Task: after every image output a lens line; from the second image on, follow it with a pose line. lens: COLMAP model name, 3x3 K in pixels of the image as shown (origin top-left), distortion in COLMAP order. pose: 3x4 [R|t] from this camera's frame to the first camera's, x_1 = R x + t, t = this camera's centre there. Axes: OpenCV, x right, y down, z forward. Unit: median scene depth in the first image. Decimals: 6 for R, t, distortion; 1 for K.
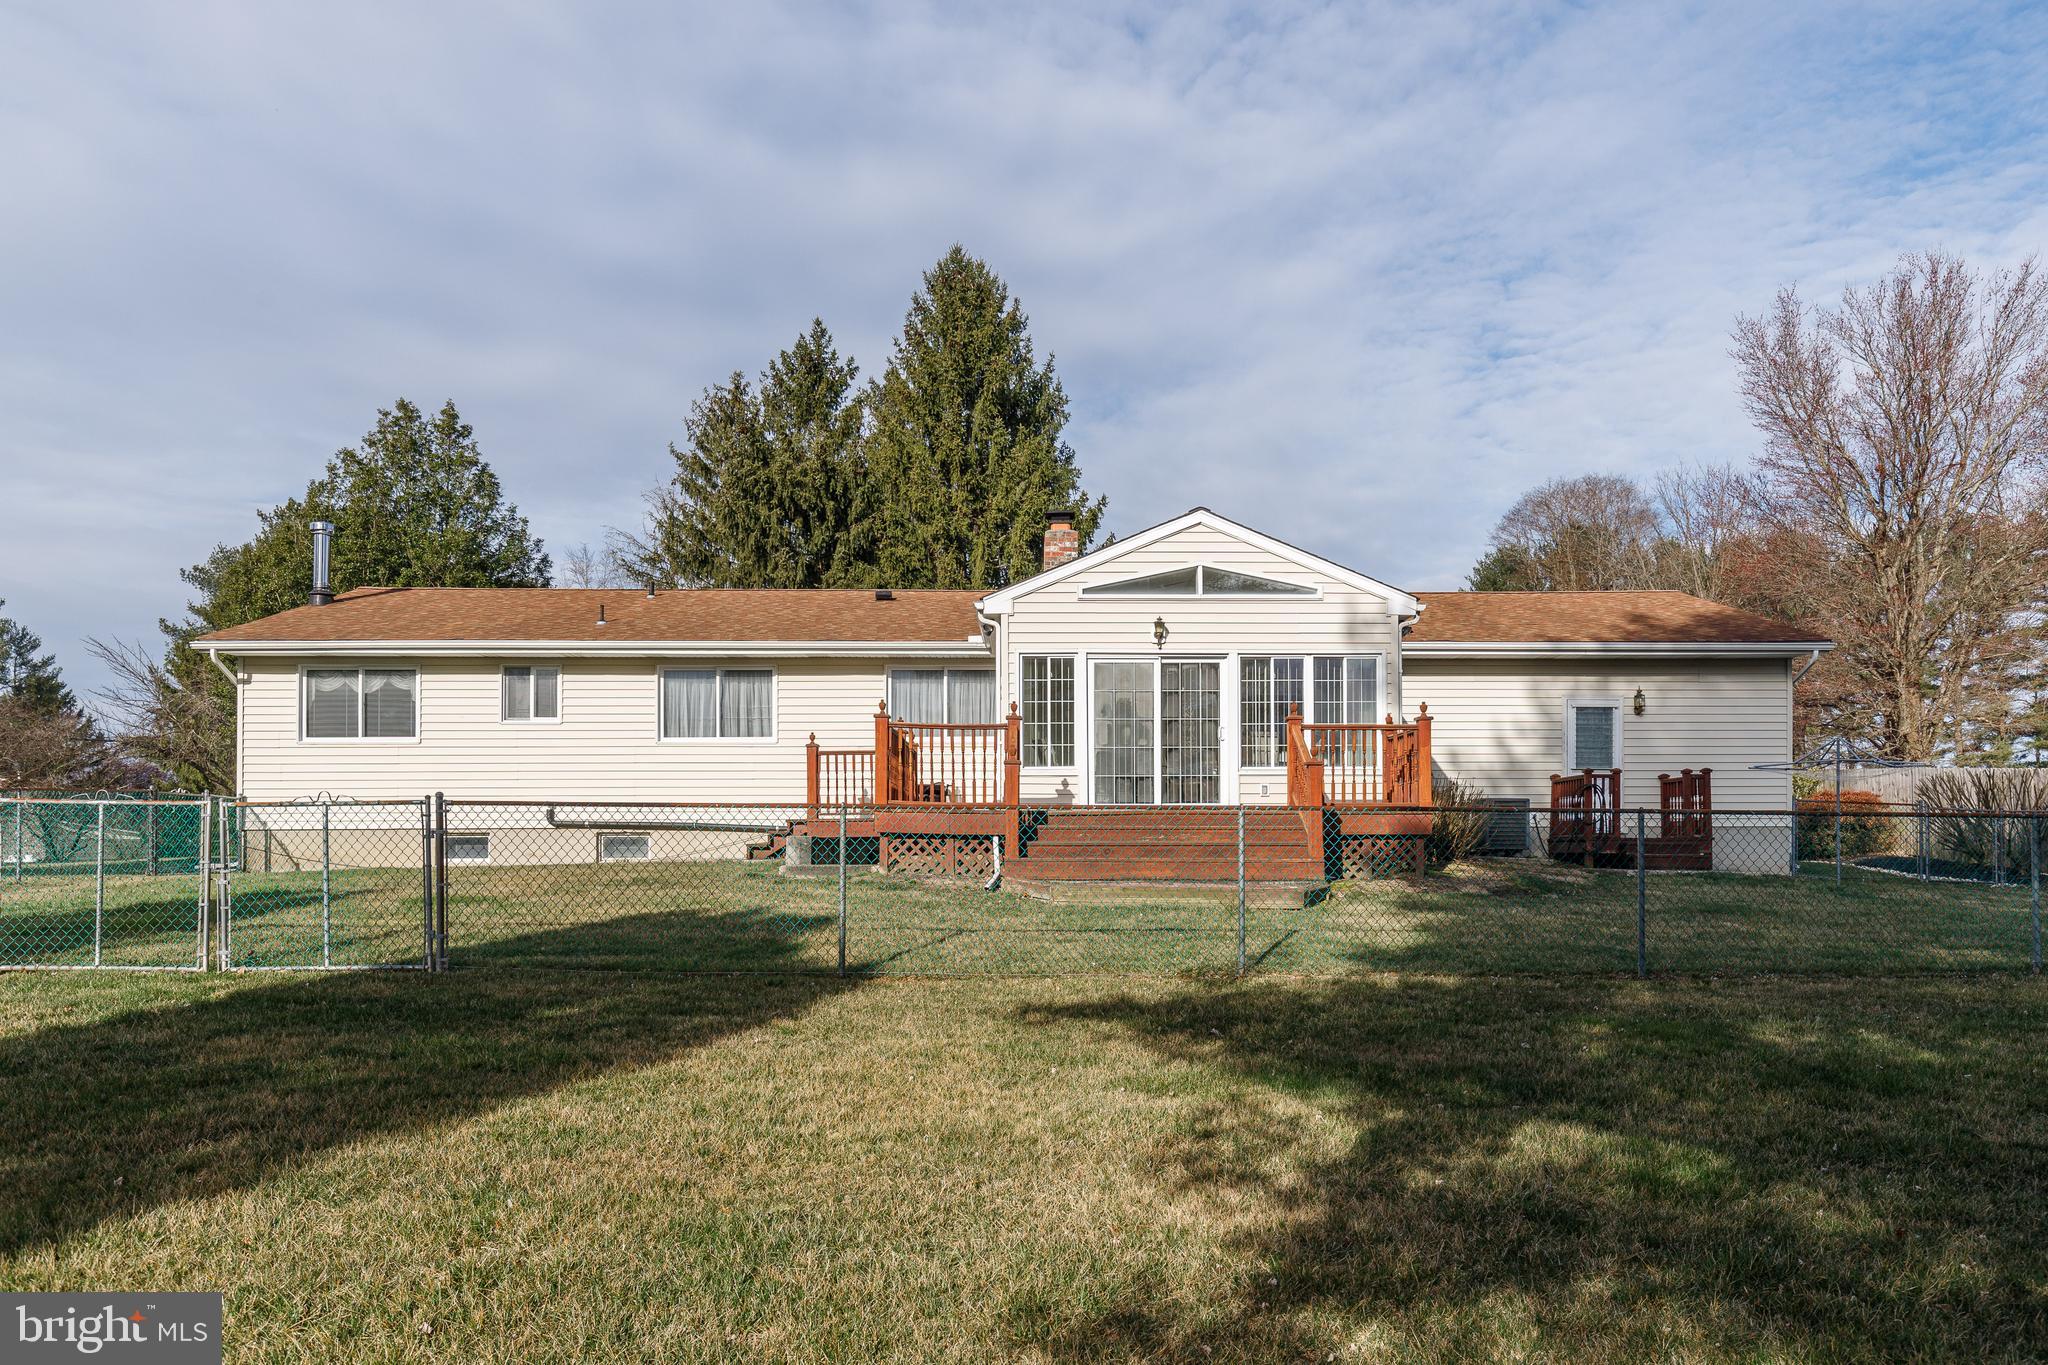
lens RADIAL K [[1376.2, 0, 1024.0], [0, 1376.2, 682.5], [0, 0, 1]] dist [0.000116, -0.000279]
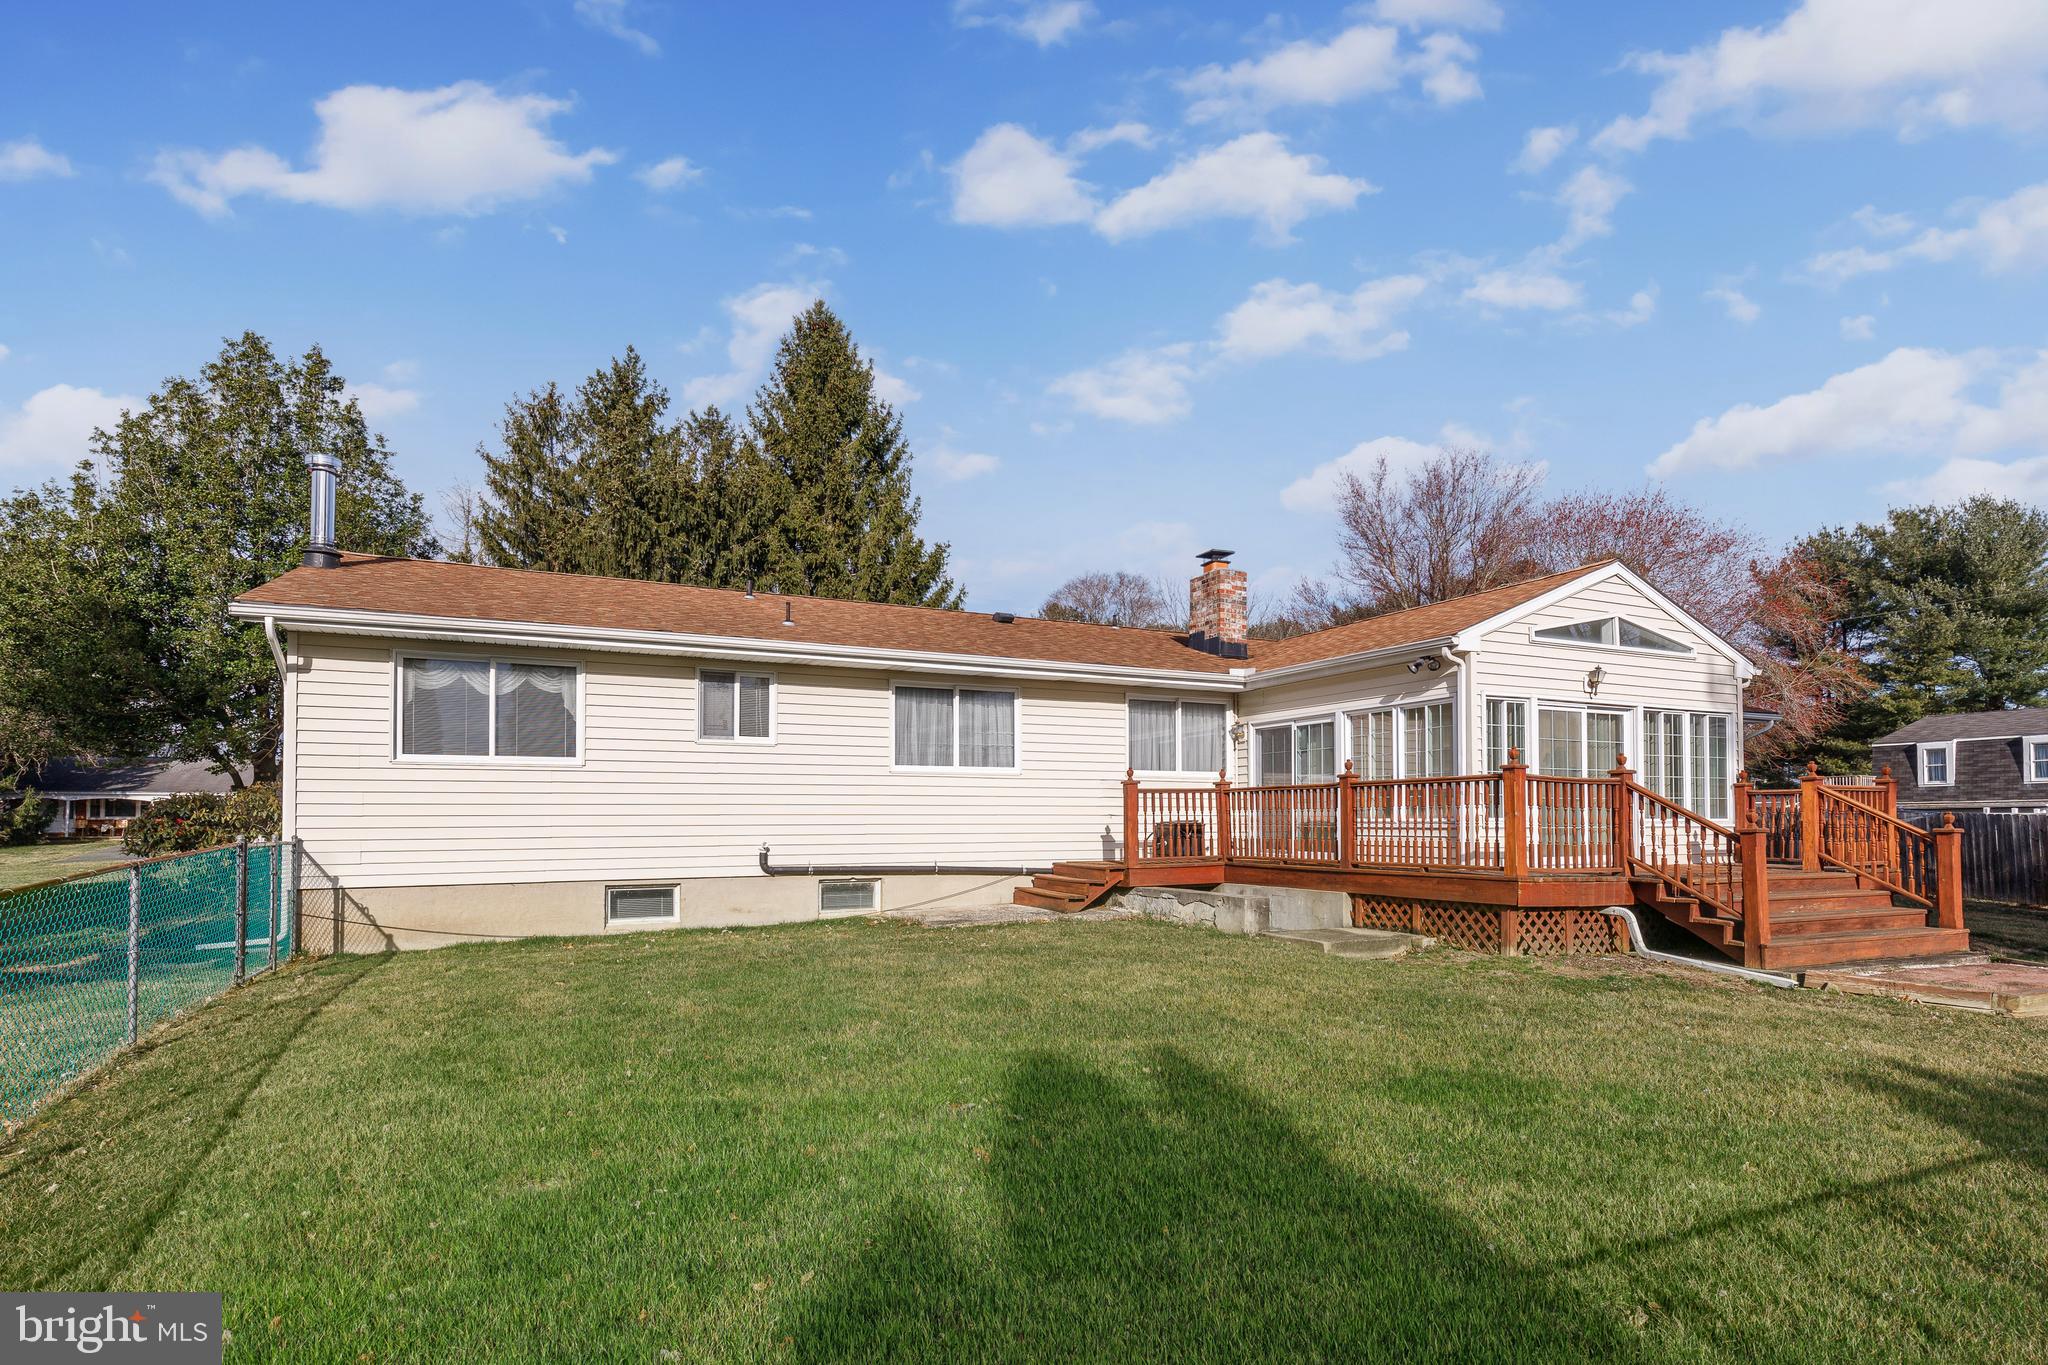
lens RADIAL K [[1020.2, 0, 1045.6], [0, 1020.2, 725.9], [0, 0, 1]] dist [0.003027, -0.000592]
pose [[0.908525, 0.038446, 0.416058, -0.442156], [-0.046833, 0.998853, 0.009968, 0.005201], [-0.415198, -0.028542, 0.909283, 0.392542]]
